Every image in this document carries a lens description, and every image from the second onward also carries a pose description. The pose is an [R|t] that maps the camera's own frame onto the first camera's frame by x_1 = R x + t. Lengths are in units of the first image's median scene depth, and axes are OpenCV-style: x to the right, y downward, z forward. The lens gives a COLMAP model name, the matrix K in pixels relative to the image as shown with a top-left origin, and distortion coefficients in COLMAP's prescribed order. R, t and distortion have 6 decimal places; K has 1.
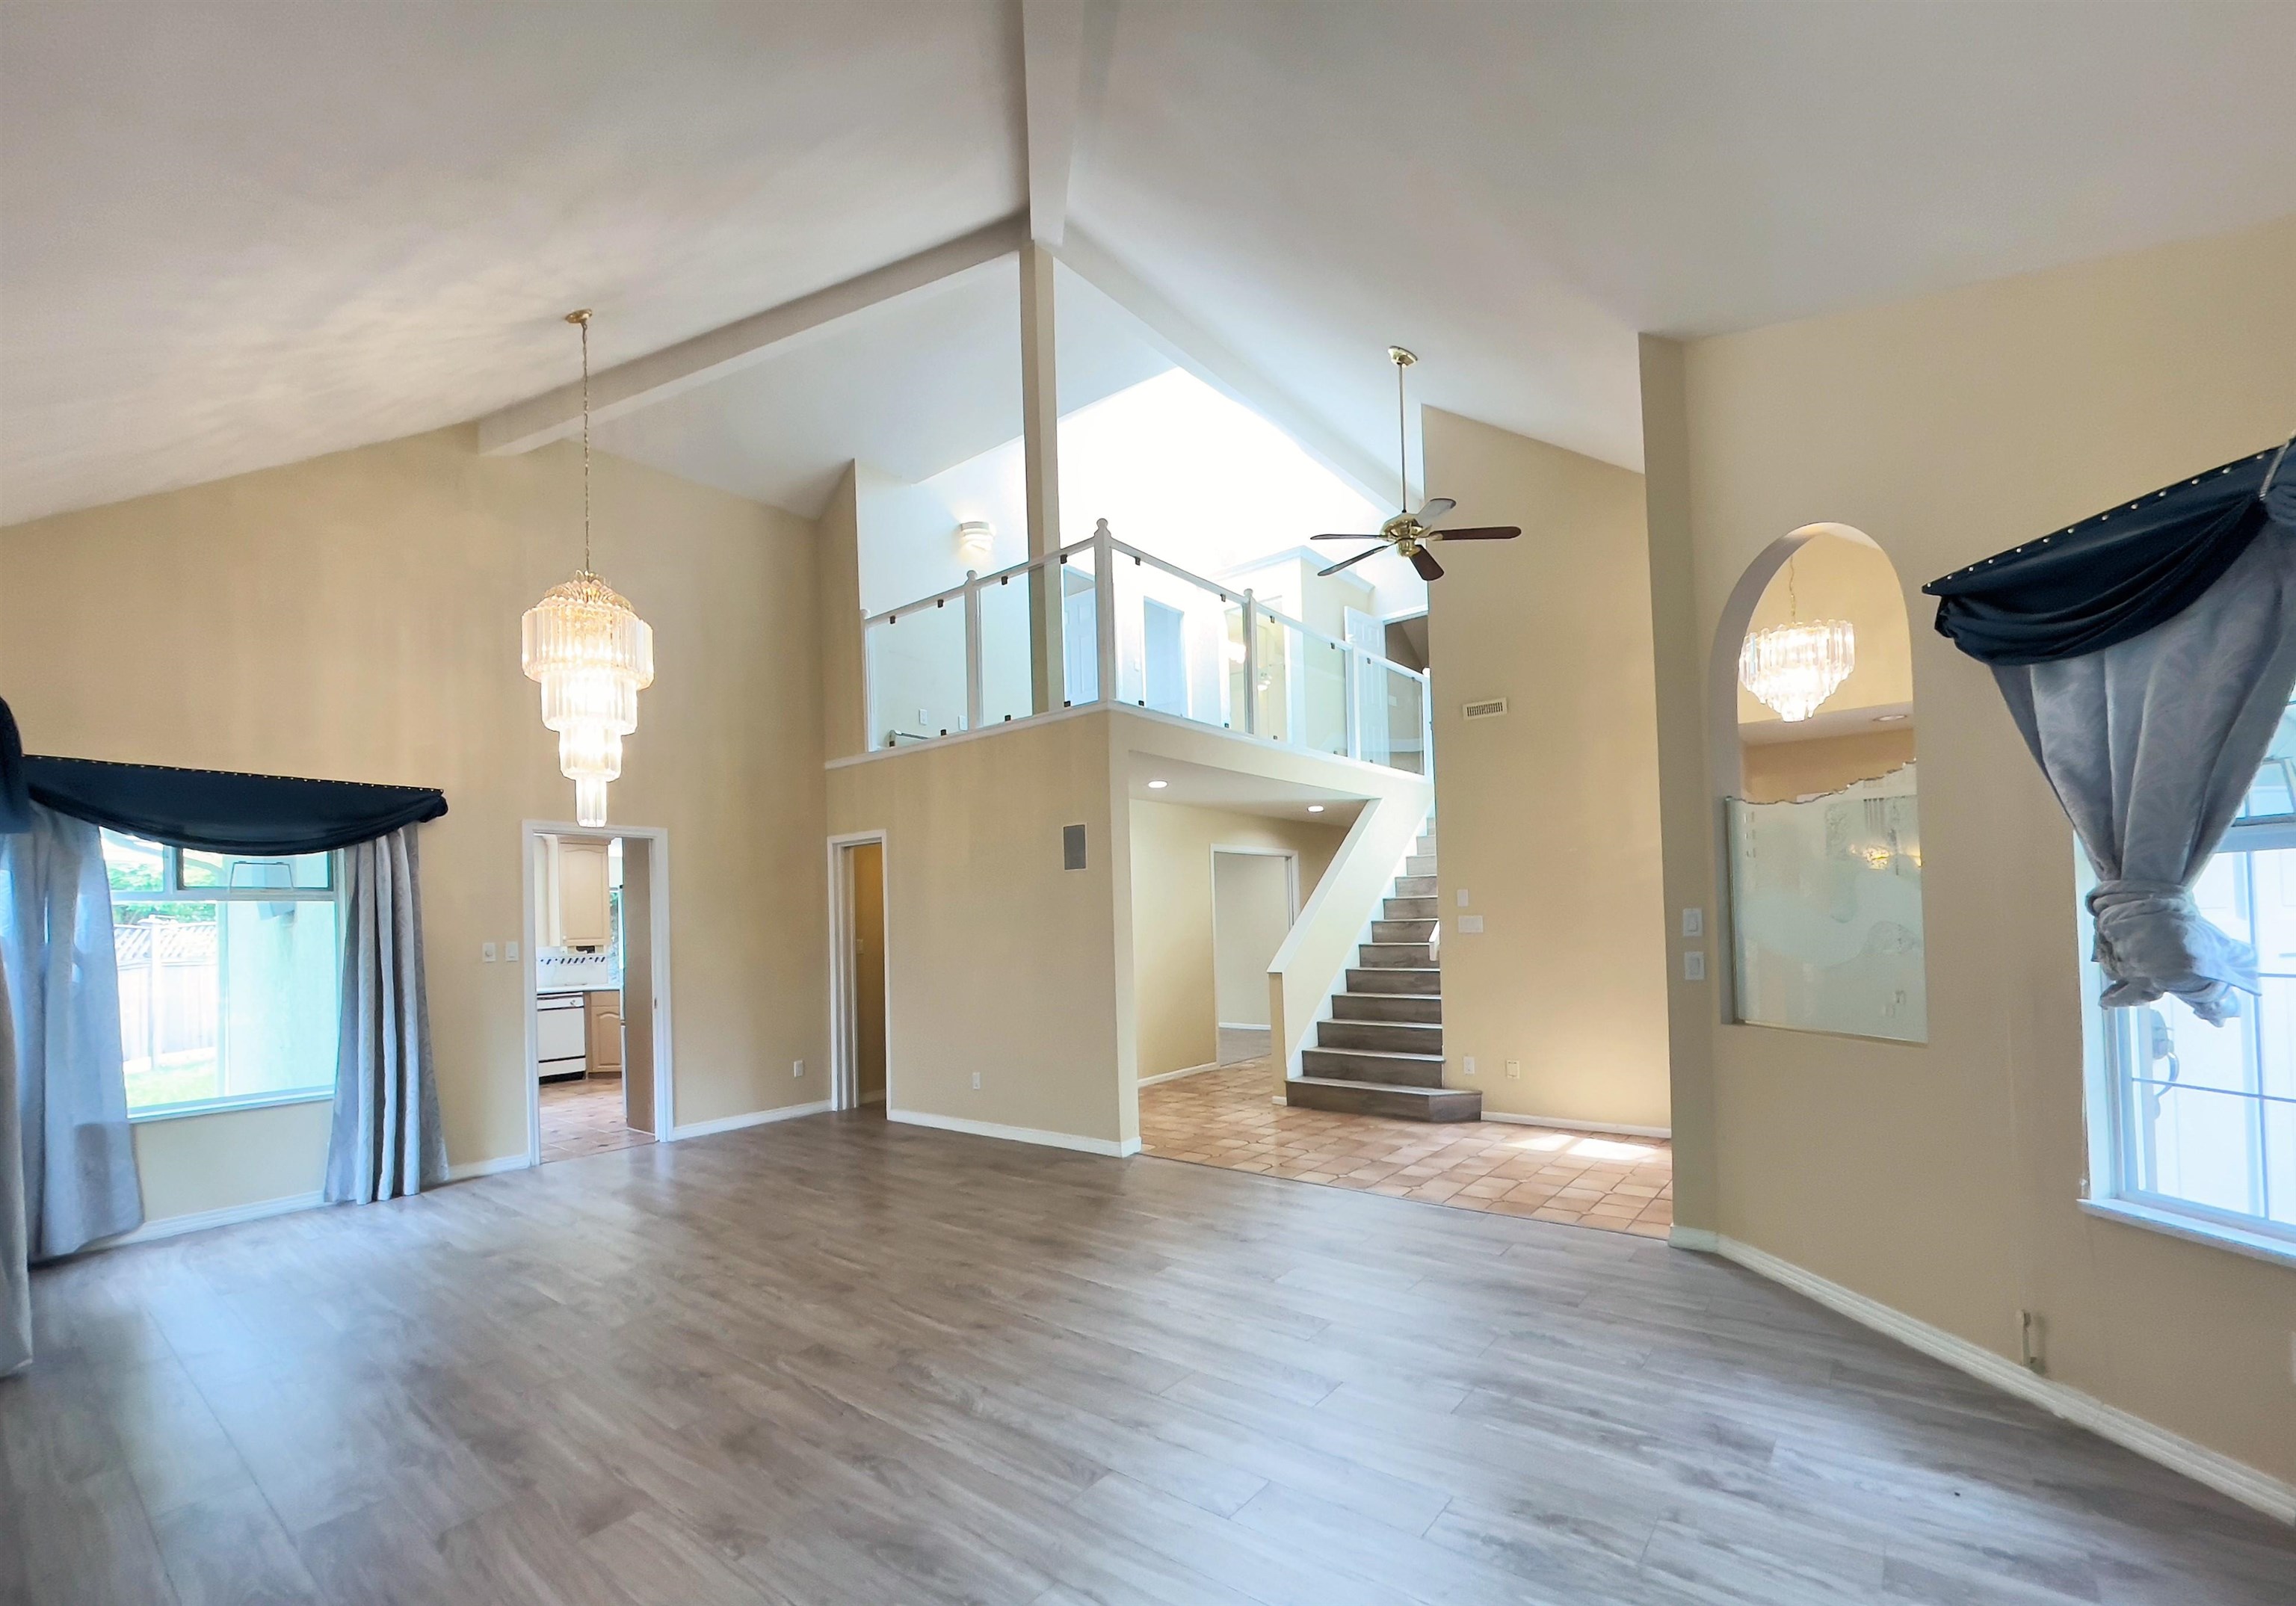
lens RADIAL K [[1004.2, 0, 1124.1], [0, 1004.2, 900.8], [0, 0, 1]] dist [-0.012831, 0.000578]
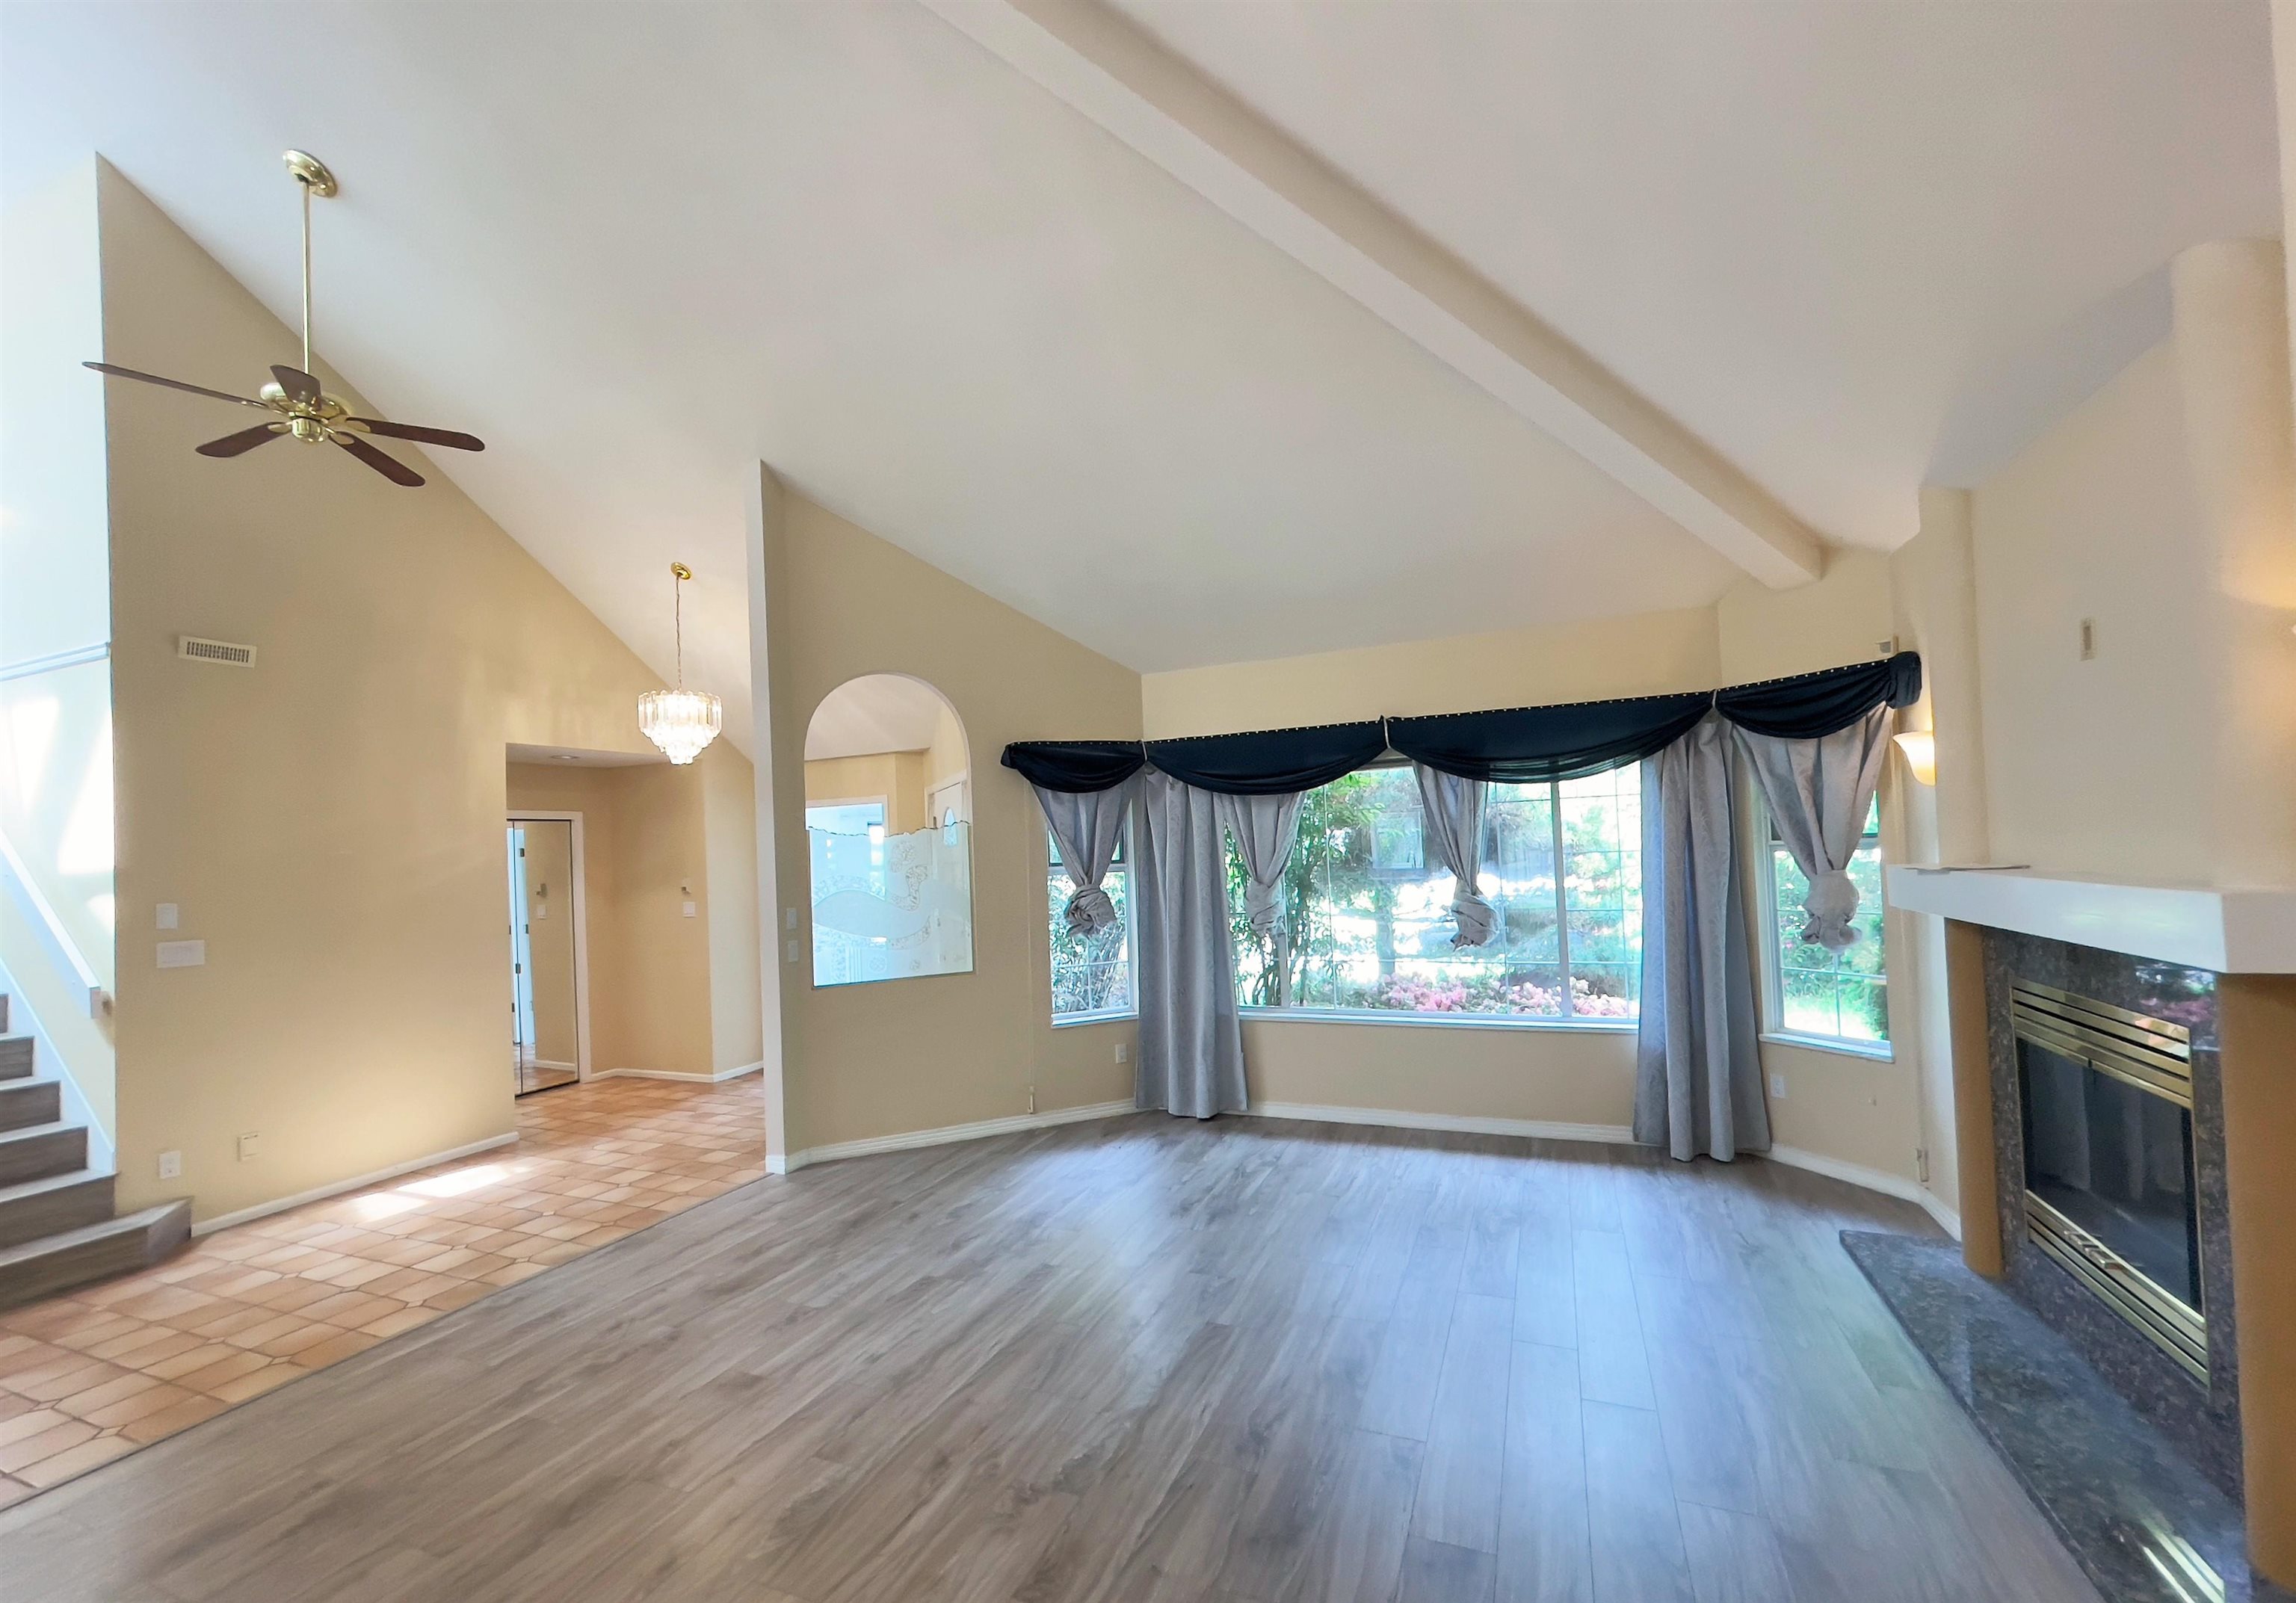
lens RADIAL K [[968.8, 0, 1148.0], [0, 968.8, 801.5], [0, 0, 1]] dist [-0.000826, 0.006595]
pose [[-0.295368, 0.087501, 0.951368, -0.908909], [0.026811, 0.996164, -0.083297, -0.013692], [-0.955007, 0.000904, -0.296581, 1.030953]]
